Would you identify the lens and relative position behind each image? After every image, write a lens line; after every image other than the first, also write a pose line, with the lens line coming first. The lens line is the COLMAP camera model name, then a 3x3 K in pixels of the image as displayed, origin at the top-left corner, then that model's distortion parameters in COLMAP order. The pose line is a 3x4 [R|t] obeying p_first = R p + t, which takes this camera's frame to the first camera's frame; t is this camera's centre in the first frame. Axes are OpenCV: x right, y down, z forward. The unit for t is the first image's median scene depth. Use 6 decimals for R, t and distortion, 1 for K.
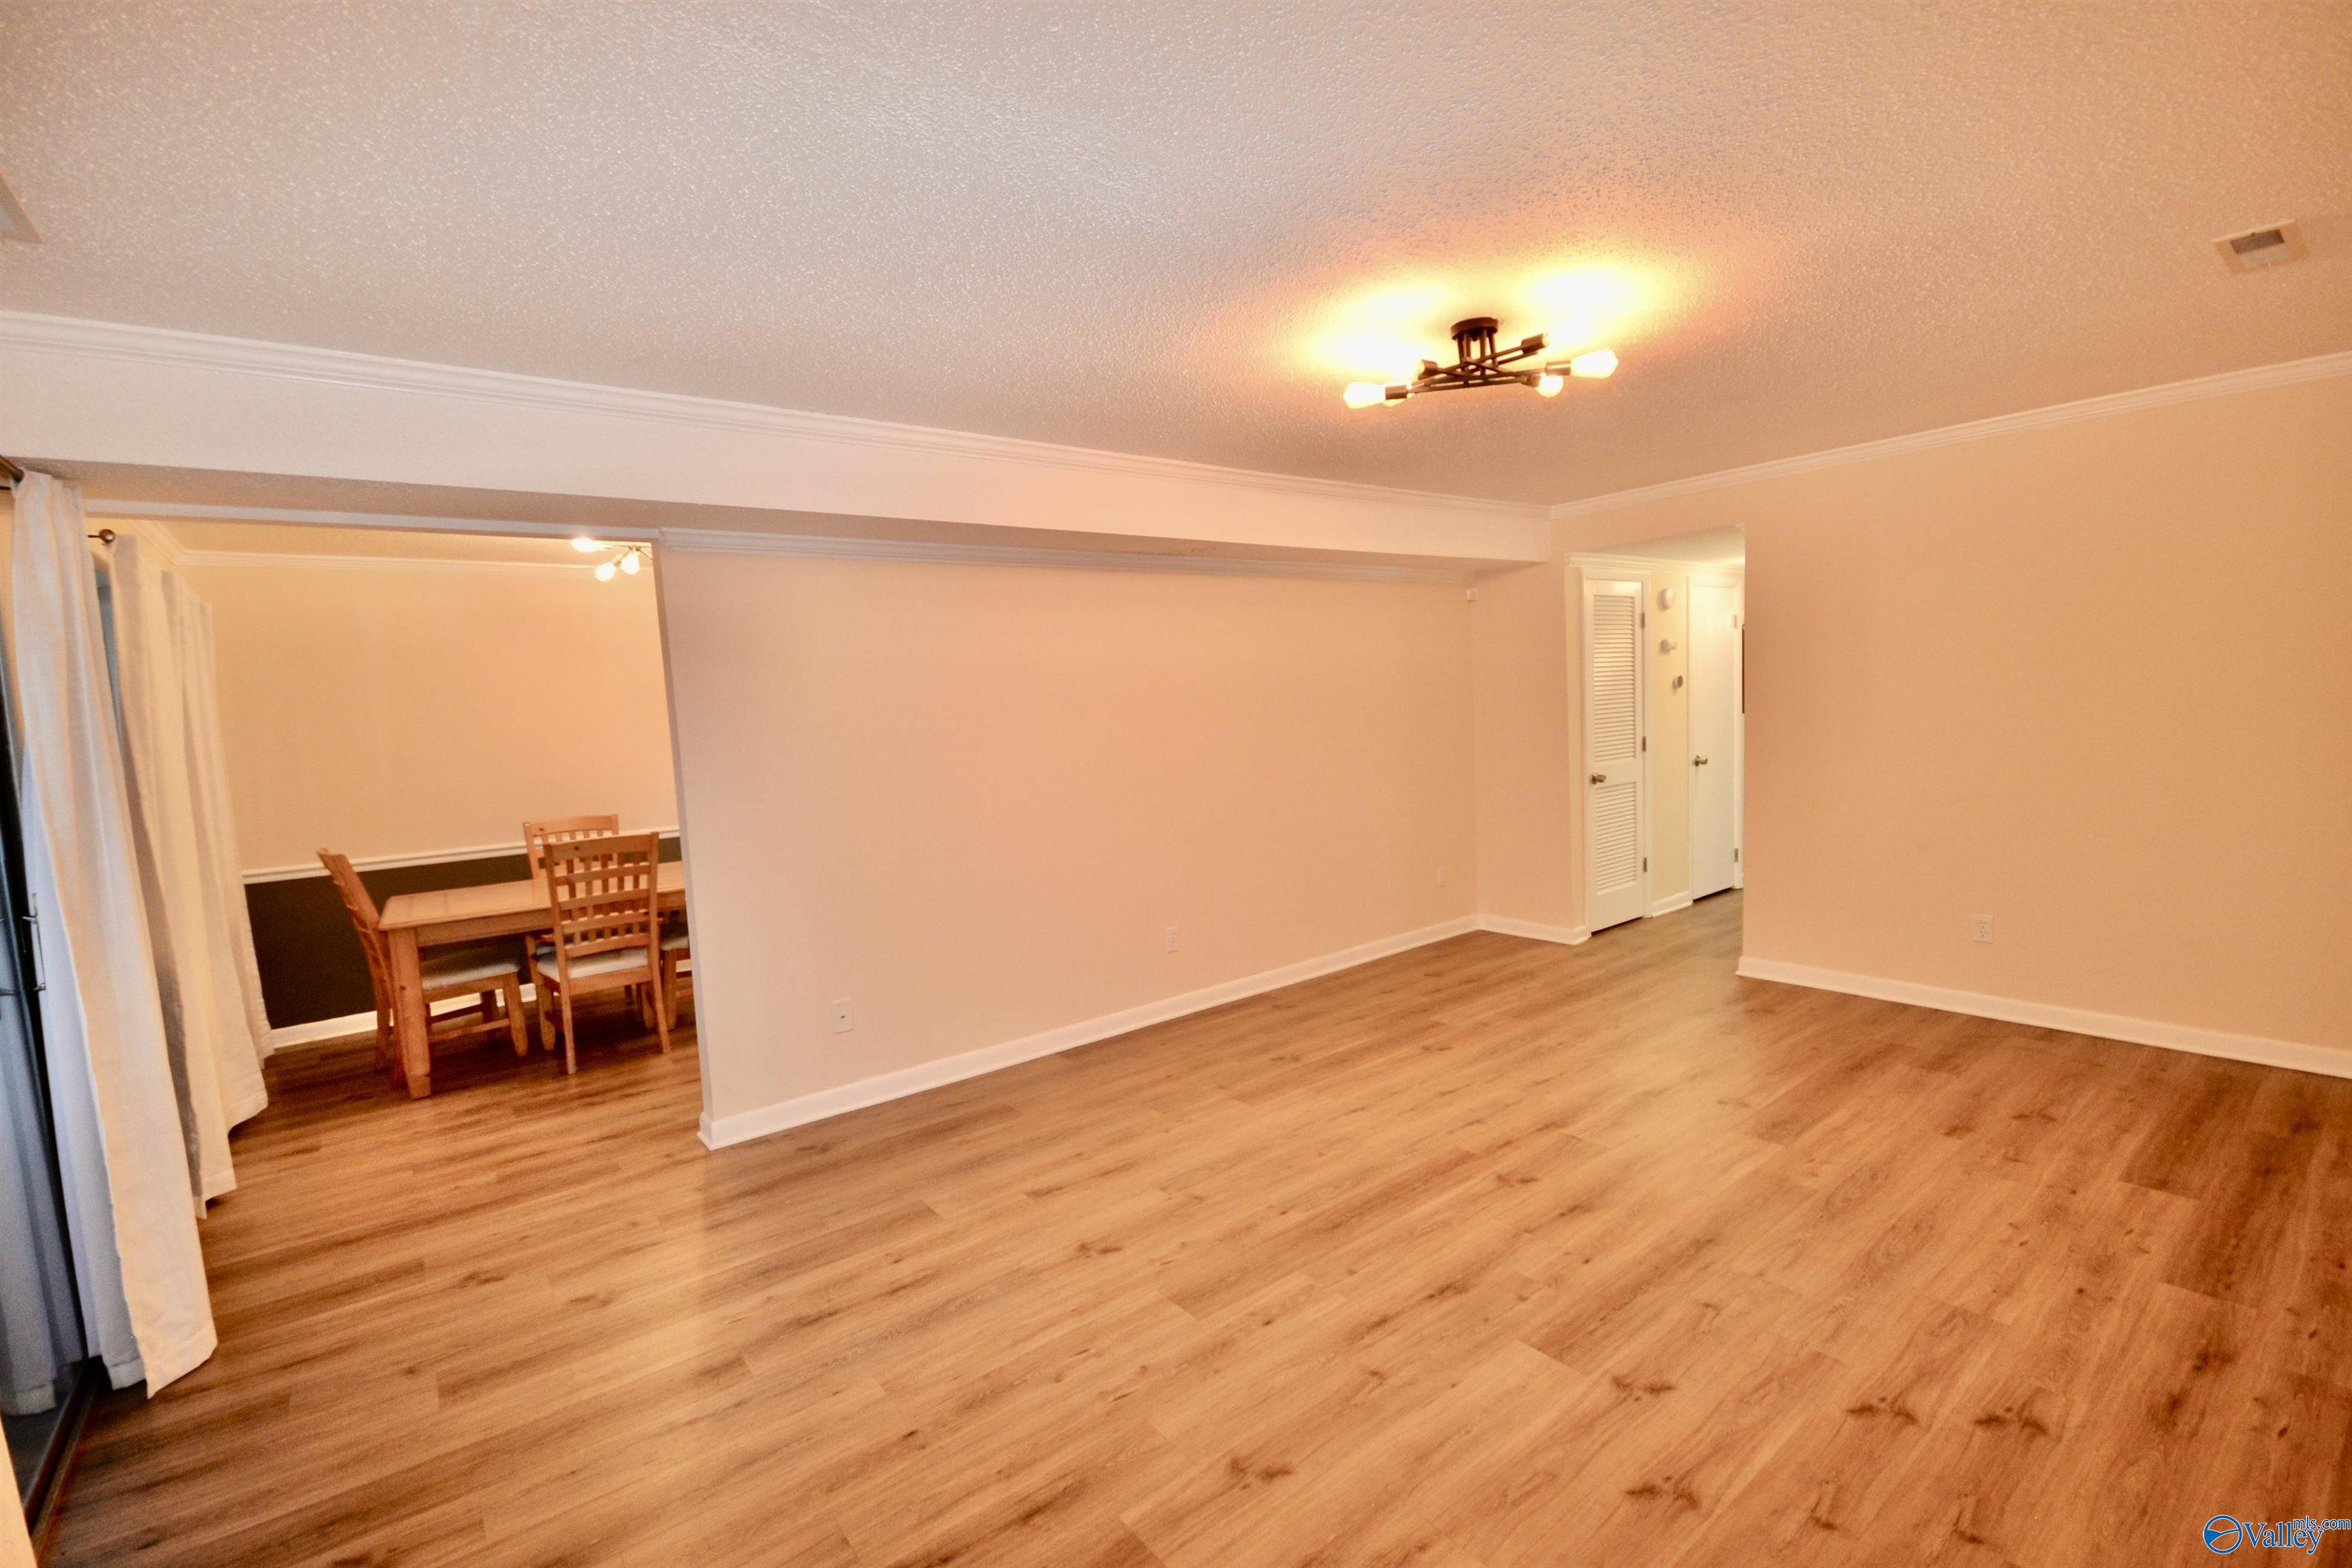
lens RADIAL K [[1020.3, 0, 1169.3], [0, 1020.3, 793.6], [0, 0, 1]] dist [0.022363, -0.019594]
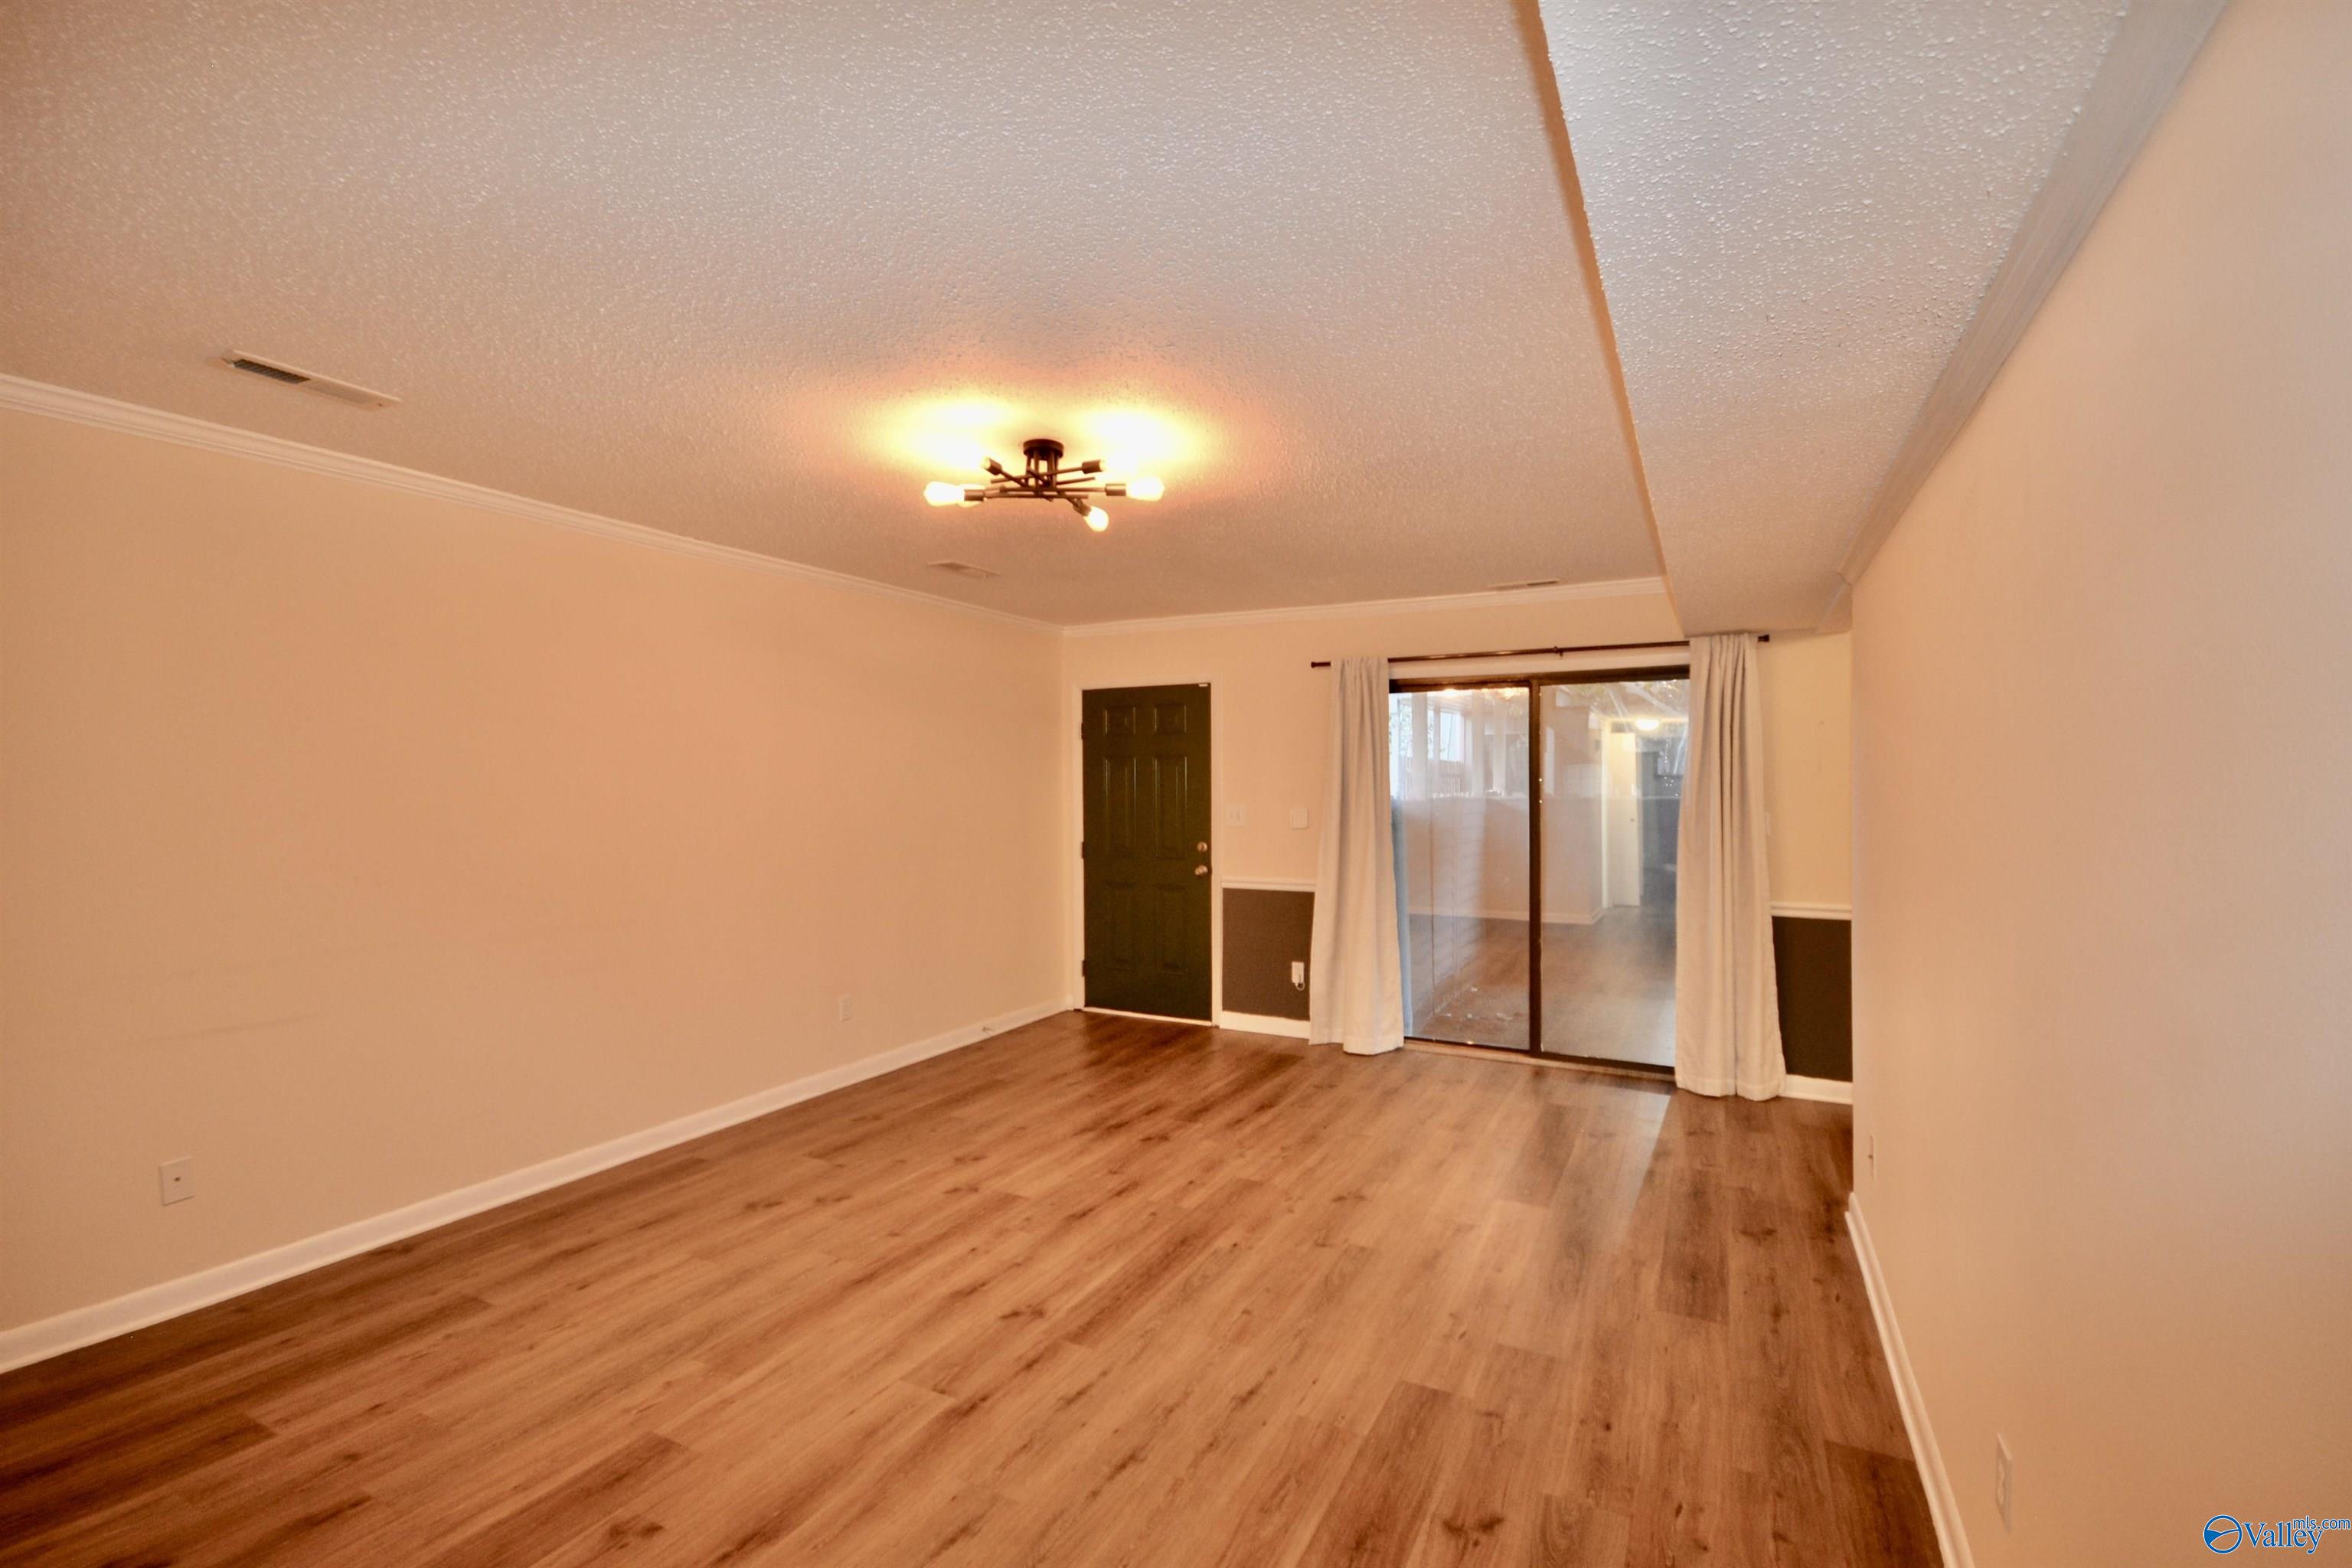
lens RADIAL K [[1031.9, 0, 1176.0], [0, 1031.9, 784.0], [0, 0, 1]] dist [-0.000520, -0.000185]
pose [[-0.906905, 0.050816, -0.418259, 0.662808], [0.010517, 0.995121, 0.098098, -0.199678], [0.421204, 0.084567, -0.903015, 2.123890]]
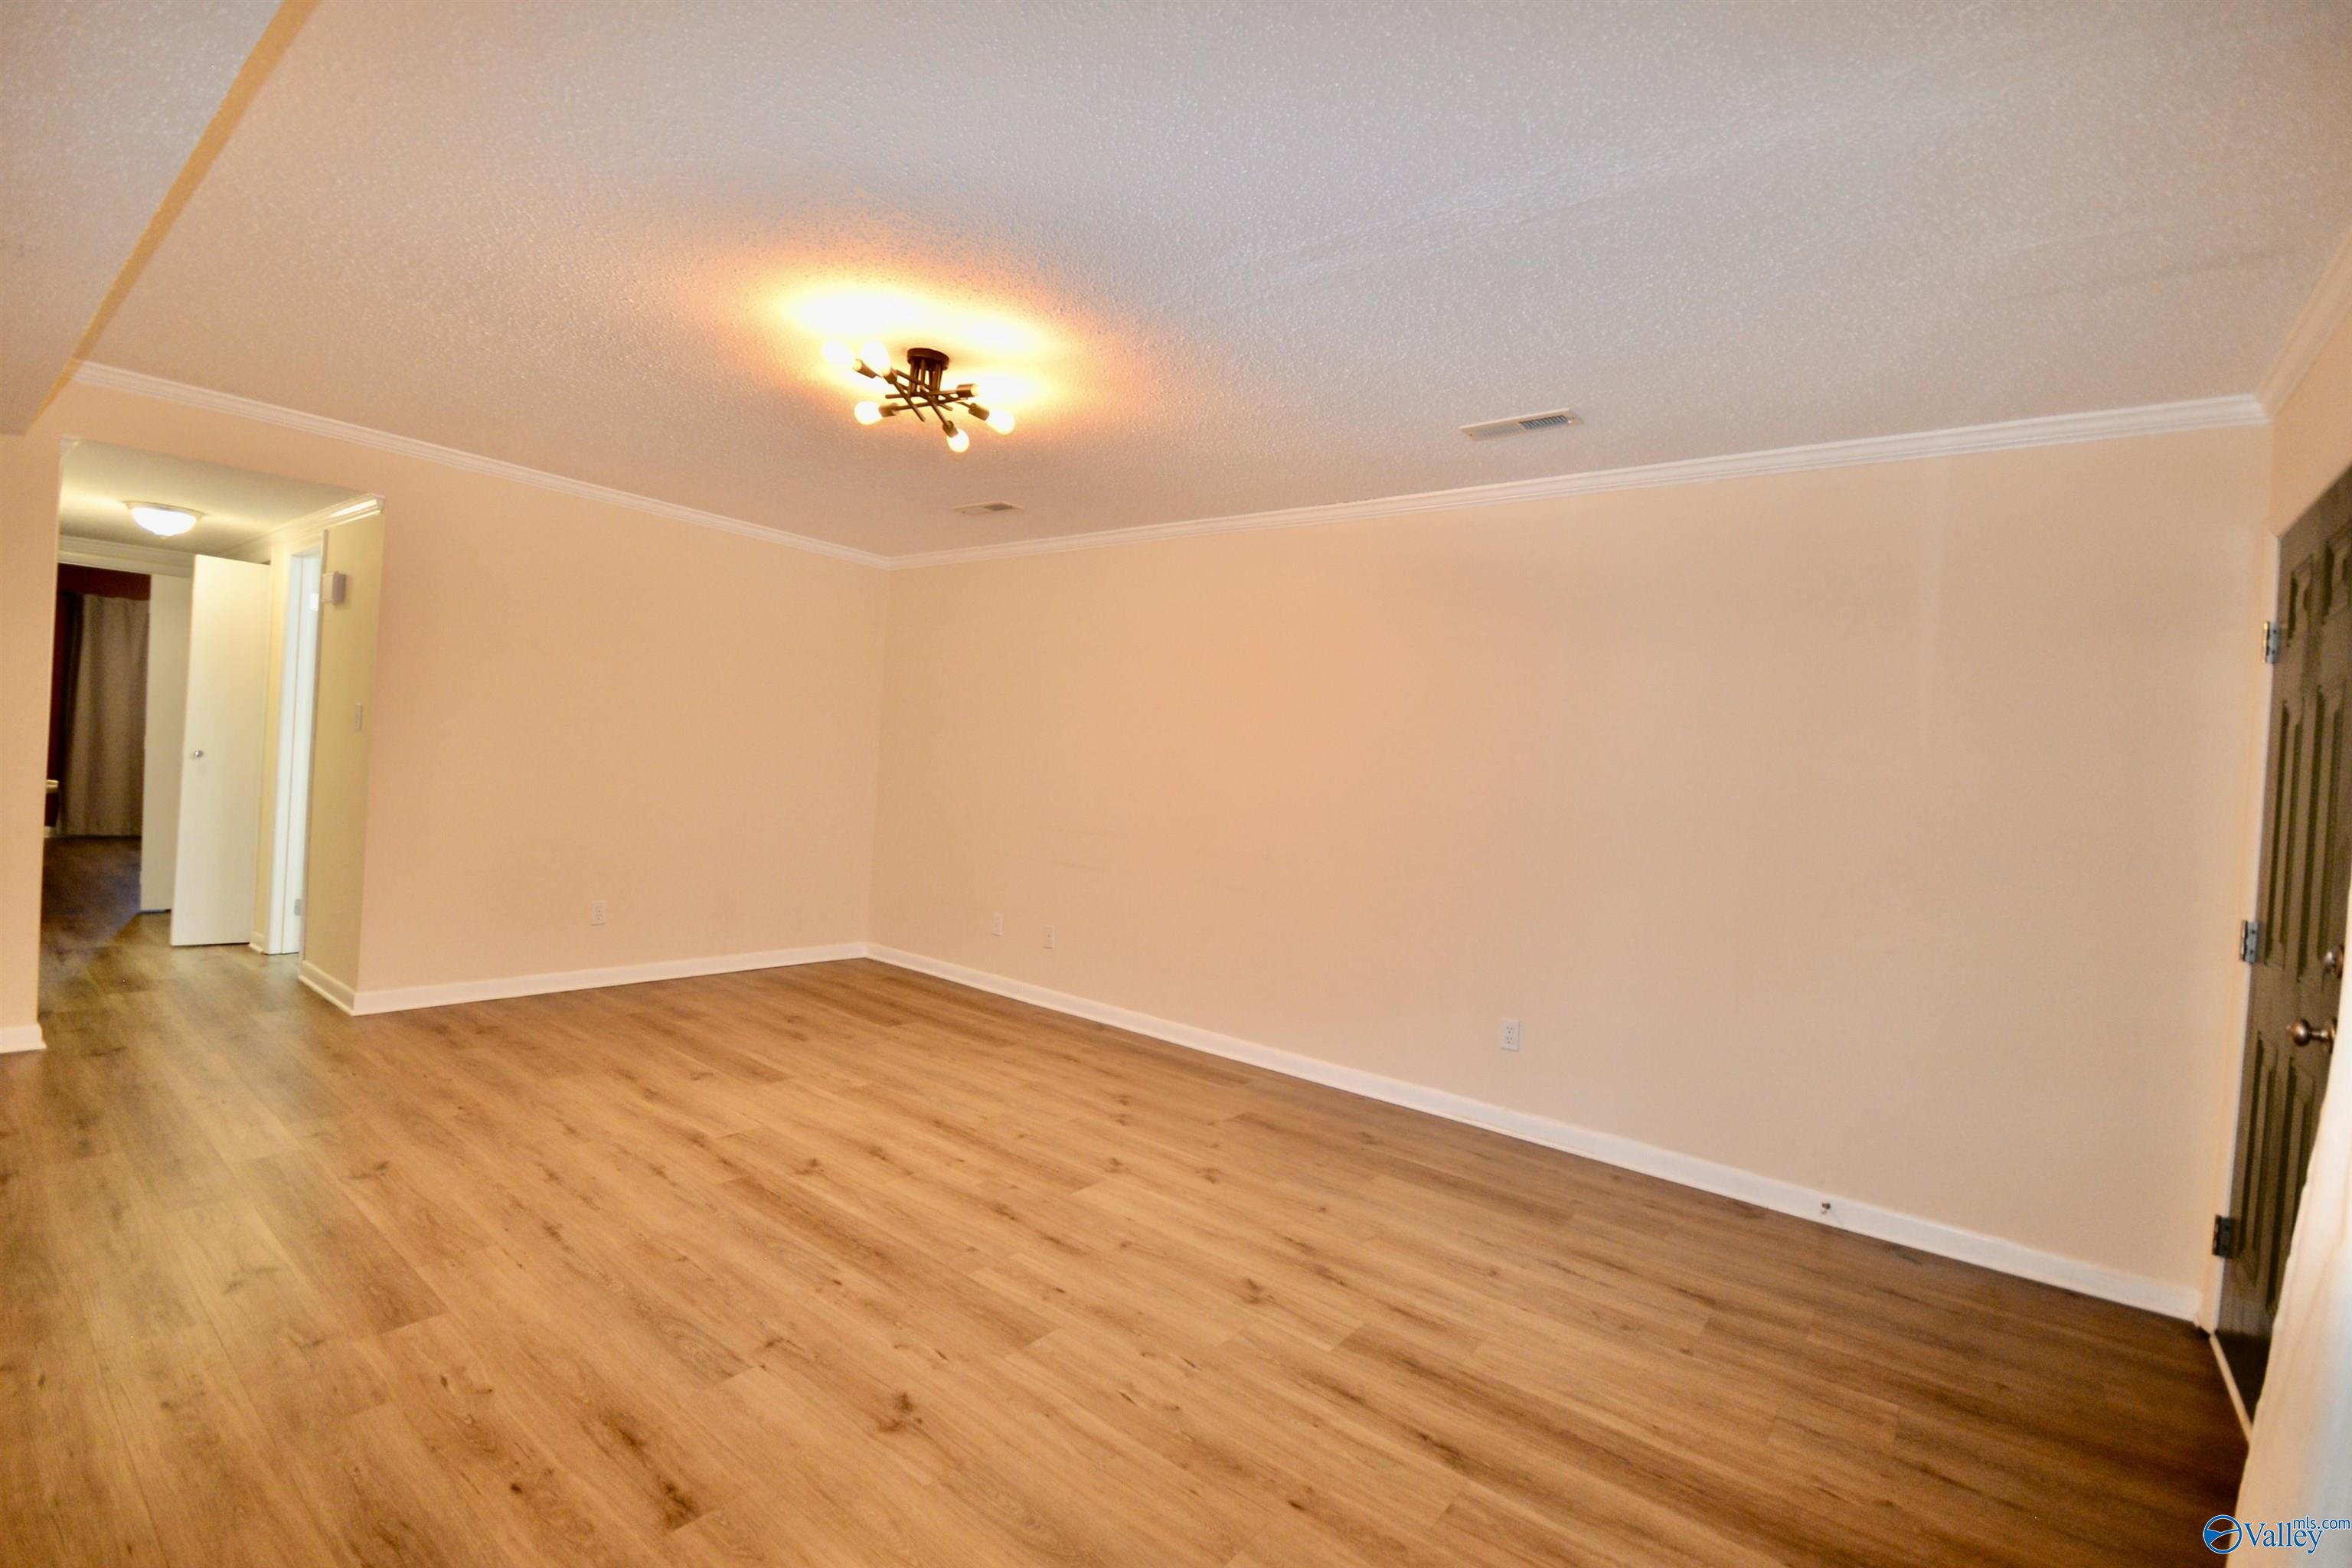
lens RADIAL K [[1031.9, 0, 1176.0], [0, 1031.9, 784.0], [0, 0, 1]] dist [-0.000520, -0.000185]
pose [[-0.245243, 0.022425, 0.969202, -0.852005], [0.029832, 0.999434, -0.015575, 0.033266], [-0.969002, 0.025094, -0.245773, 1.033141]]
